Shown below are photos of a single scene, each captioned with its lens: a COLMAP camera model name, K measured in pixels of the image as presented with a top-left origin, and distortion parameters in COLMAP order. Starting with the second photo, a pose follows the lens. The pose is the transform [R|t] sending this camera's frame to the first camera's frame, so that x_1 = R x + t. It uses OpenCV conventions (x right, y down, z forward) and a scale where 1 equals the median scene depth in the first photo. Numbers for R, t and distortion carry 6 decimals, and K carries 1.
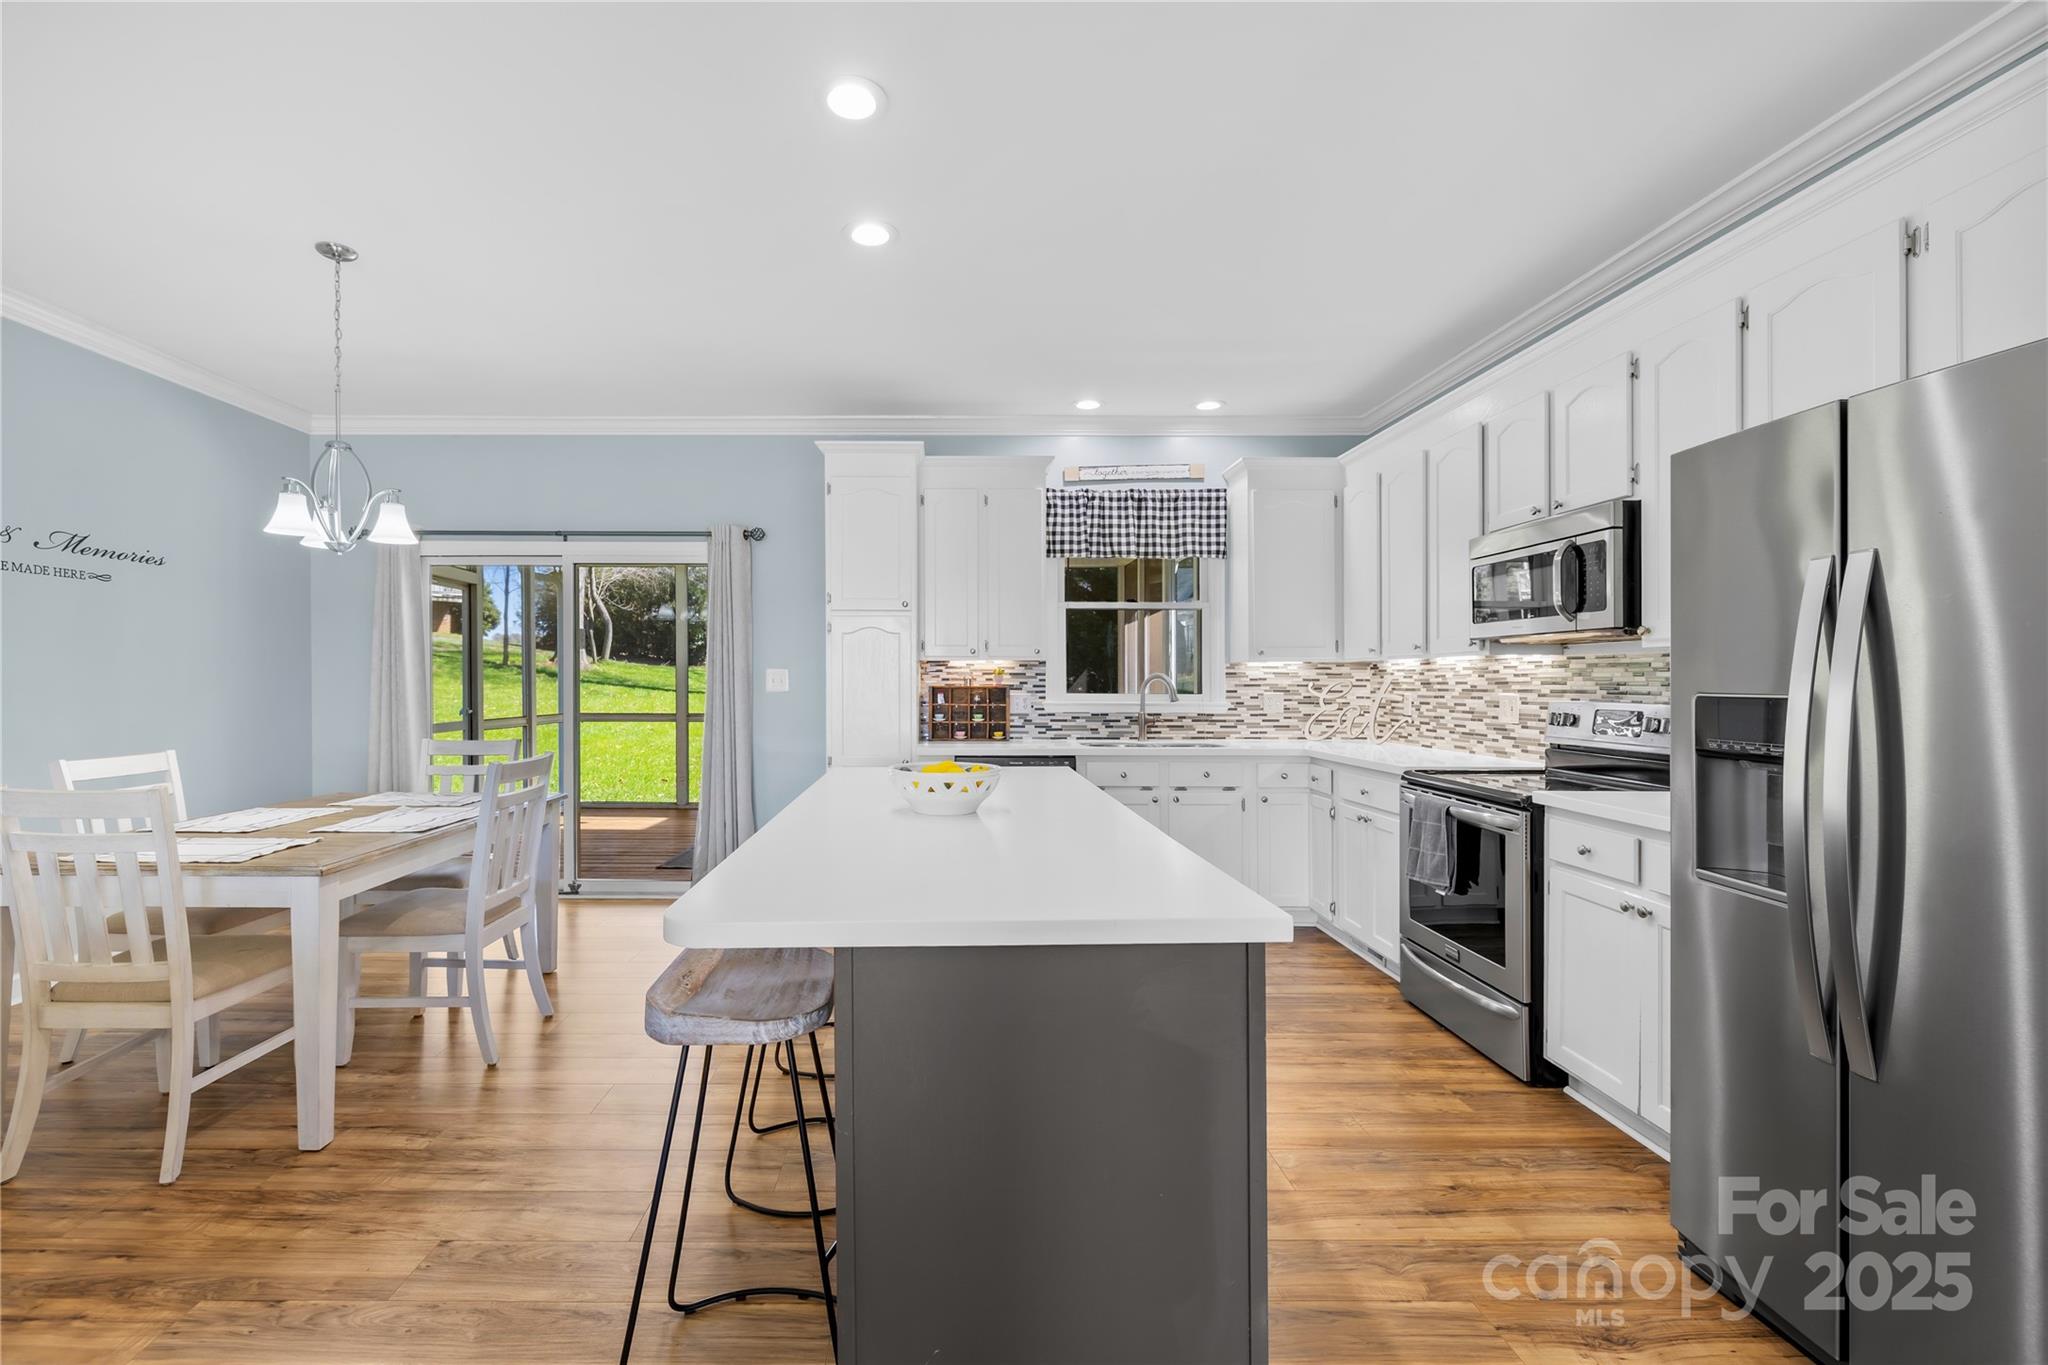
lens RADIAL K [[878.3, 0, 953.8], [0, 878.3, 677.4], [0, 0, 1]] dist [-0.001739, 0.000970]
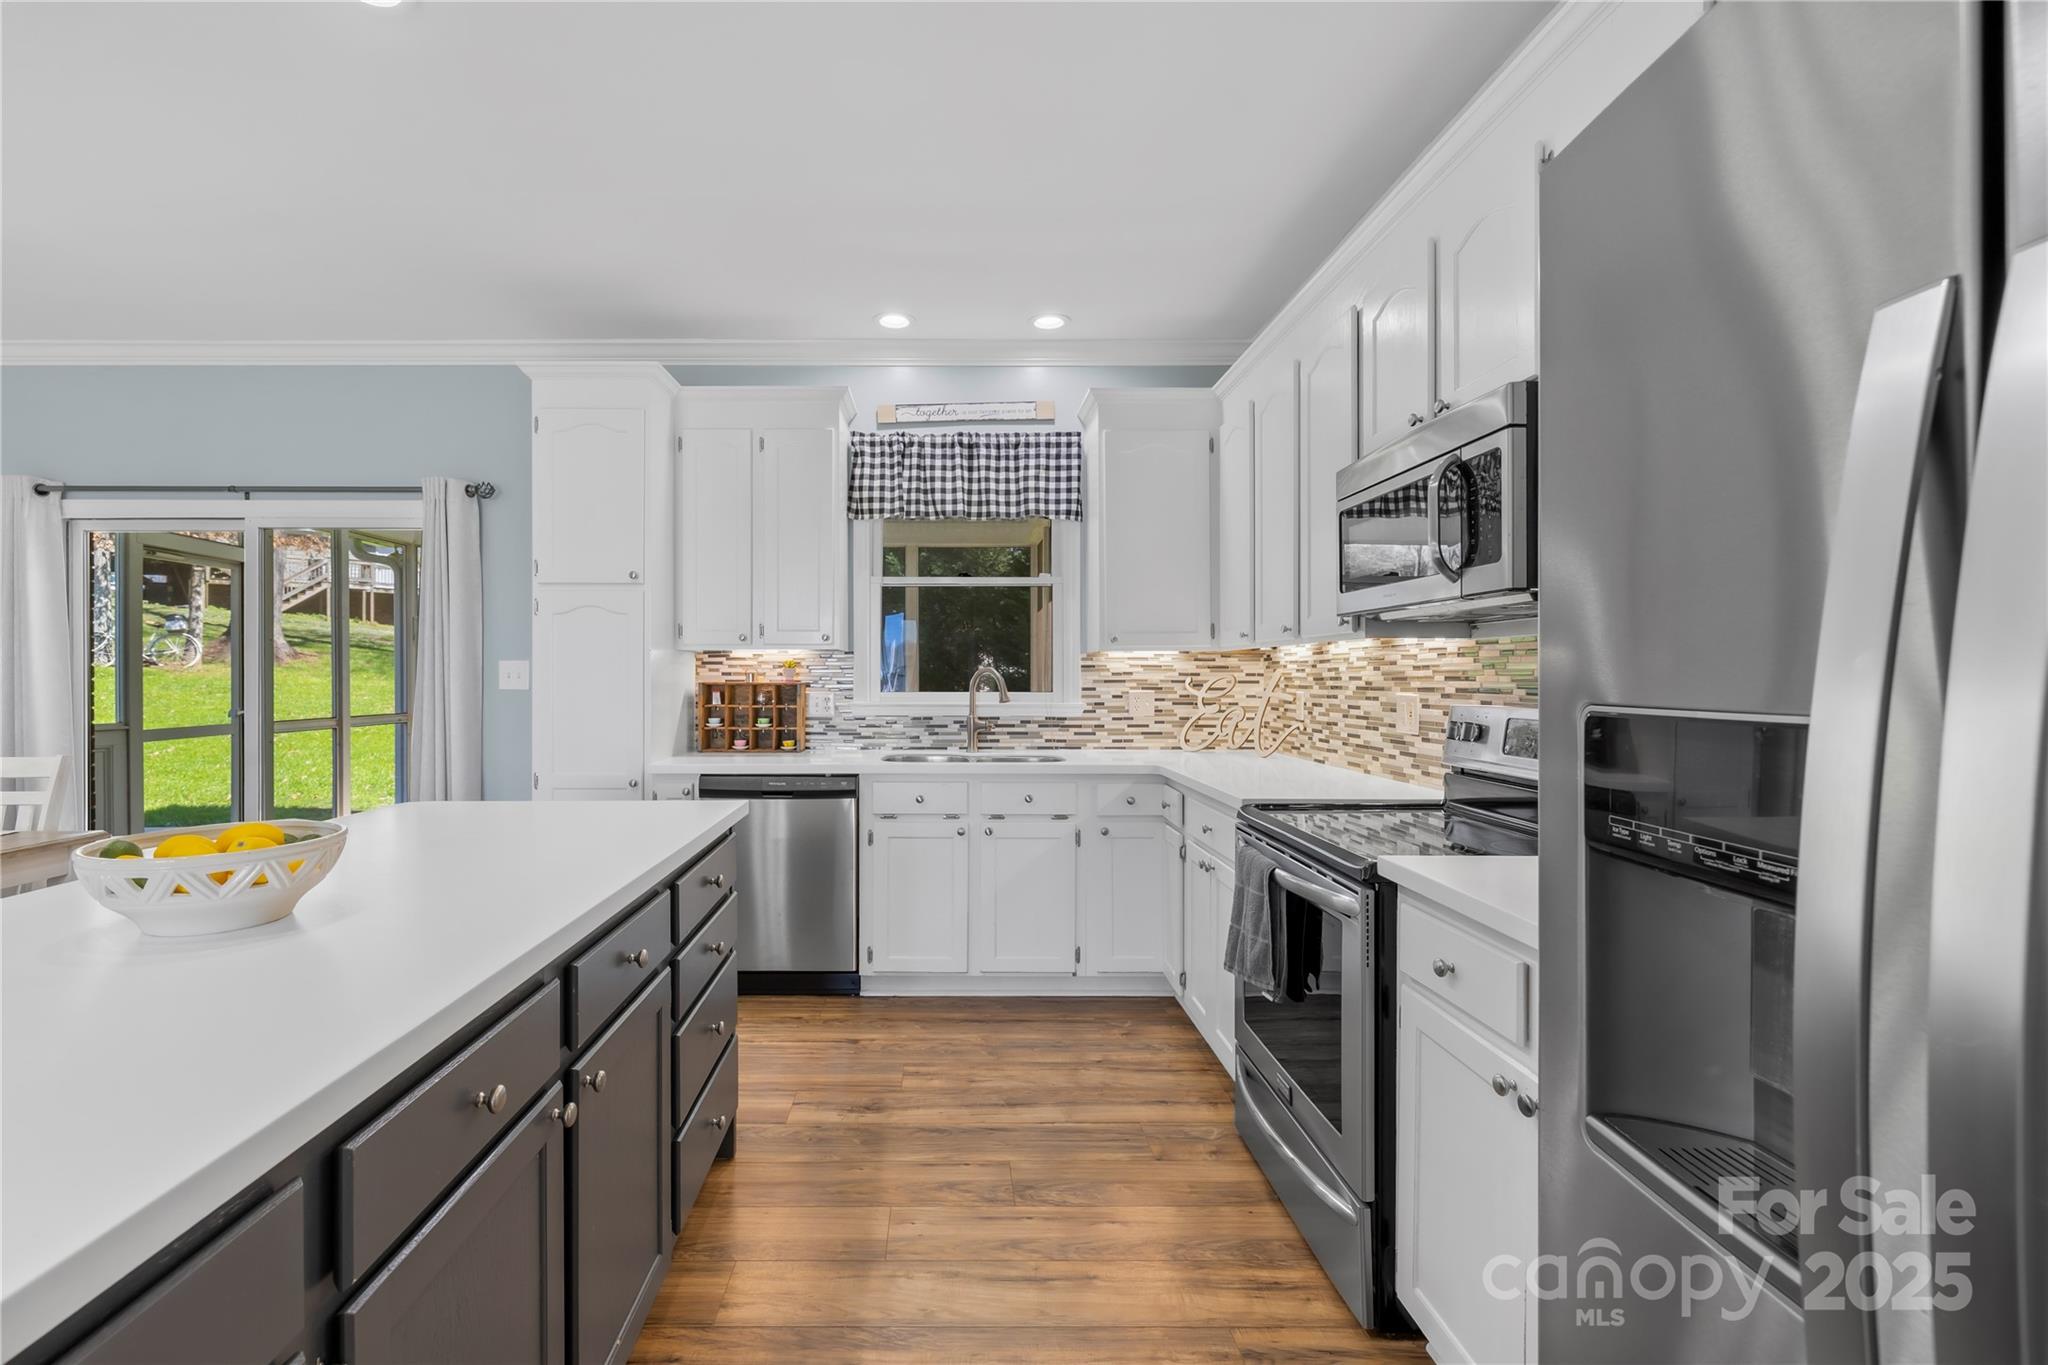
lens RADIAL K [[878.3, 0, 957.9], [0, 878.3, 673.8], [0, 0, 1]] dist [-0.001739, 0.000970]
pose [[0.999996, -0.000907, 0.002774, 0.210315], [0.000902, 0.999998, 0.001685, 0.000929], [-0.002776, -0.001683, 0.999995, 0.224349]]
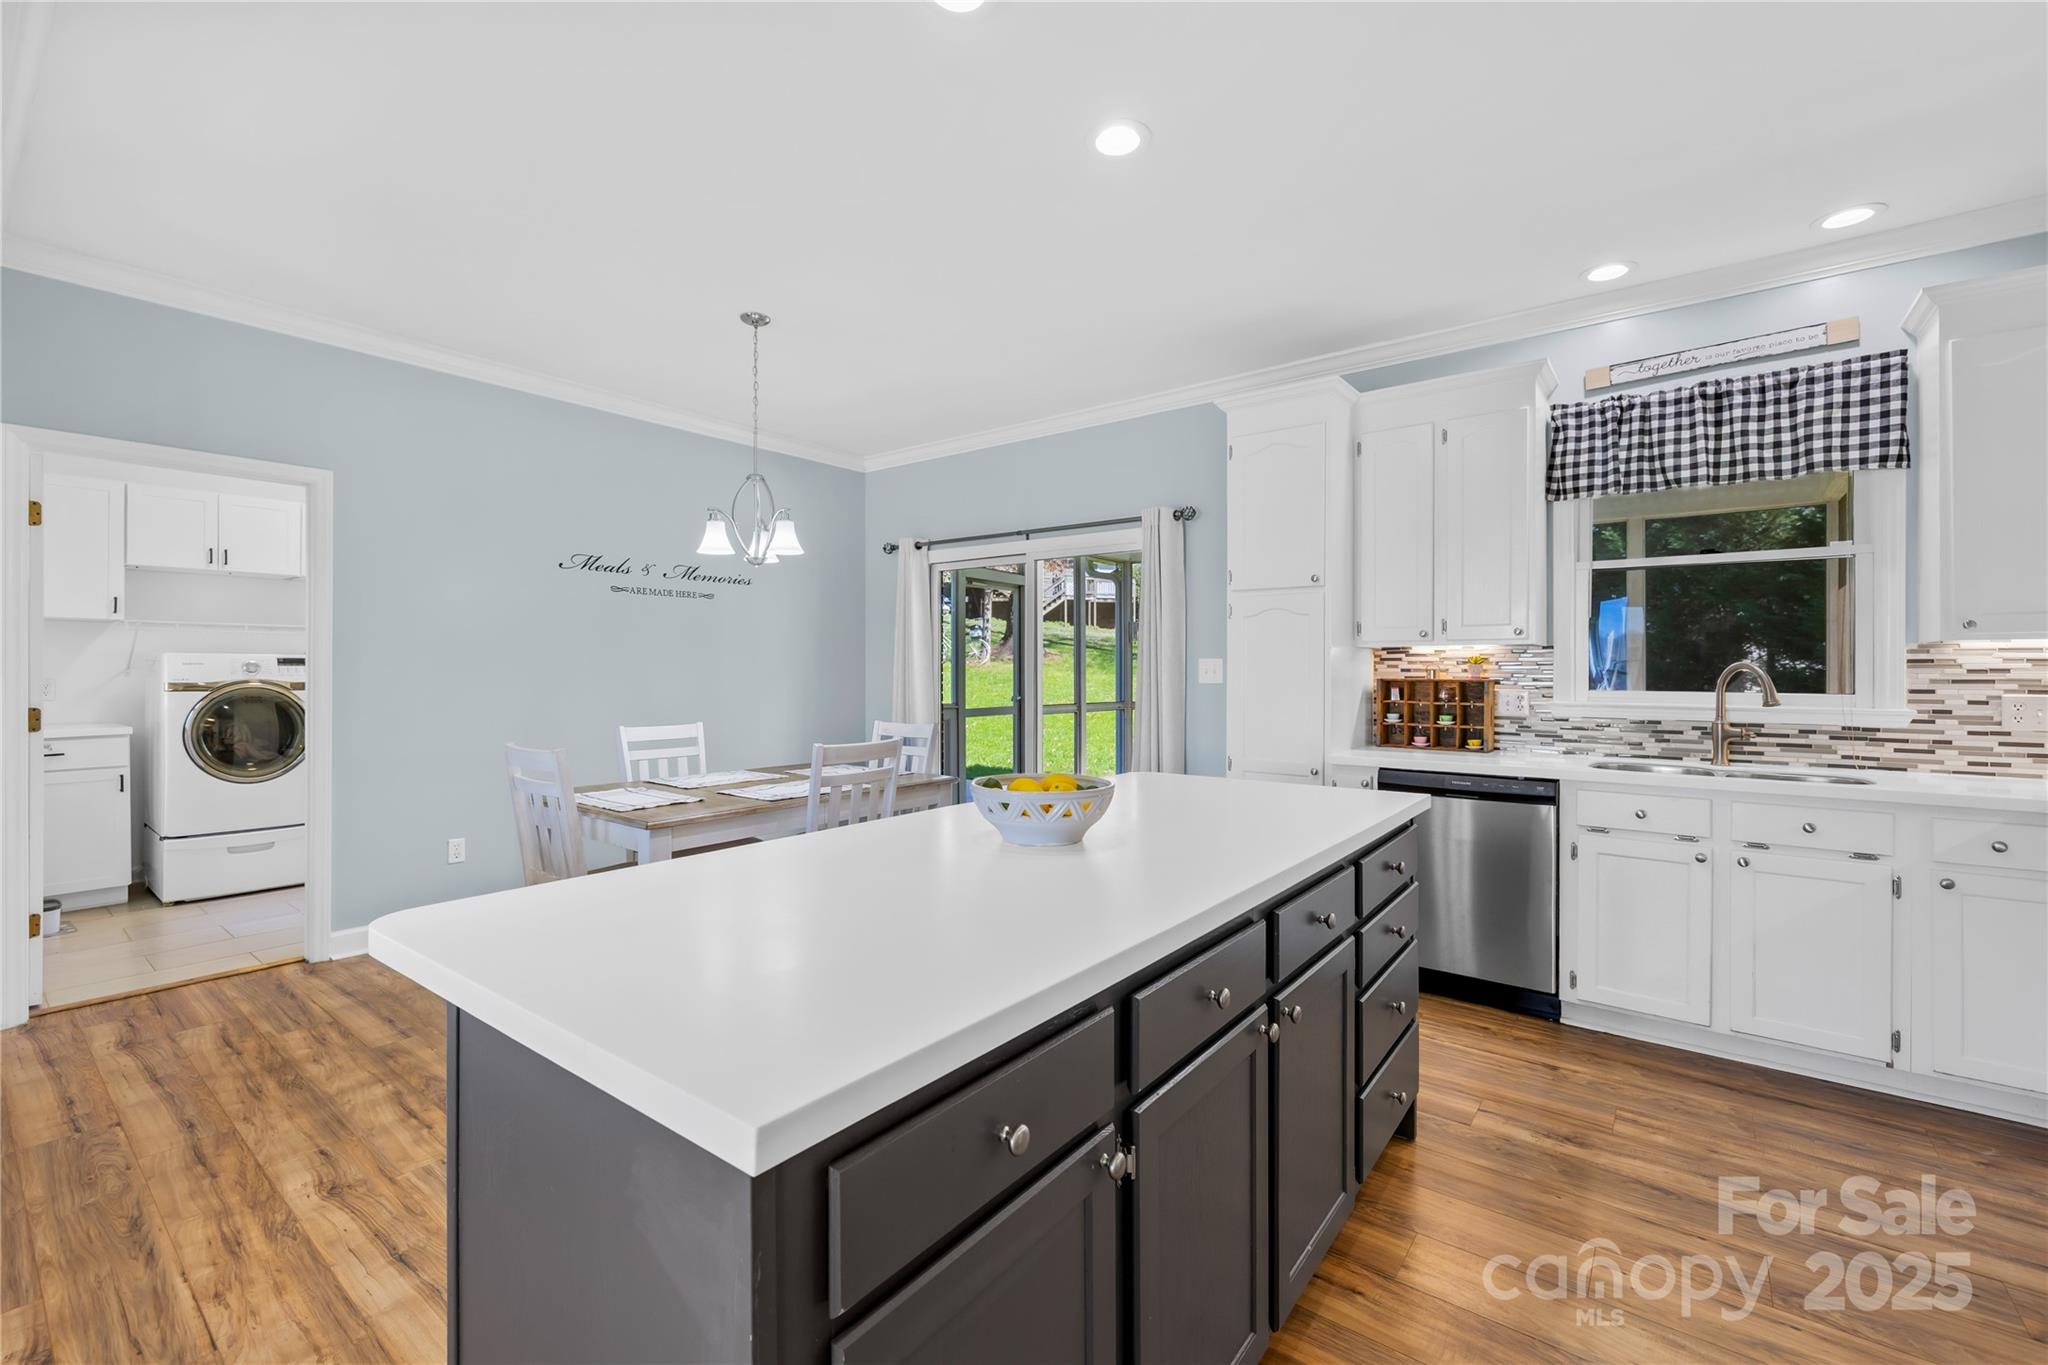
lens RADIAL K [[878.3, 0, 1012.6], [0, 878.3, 669.1], [0, 0, 1]] dist [-0.001739, 0.000970]
pose [[0.782341, 0.000643, -0.622850, 0.220589], [-0.000138, 1.000000, 0.000858, 0.000635], [0.622850, -0.000586, 0.782341, 0.171604]]
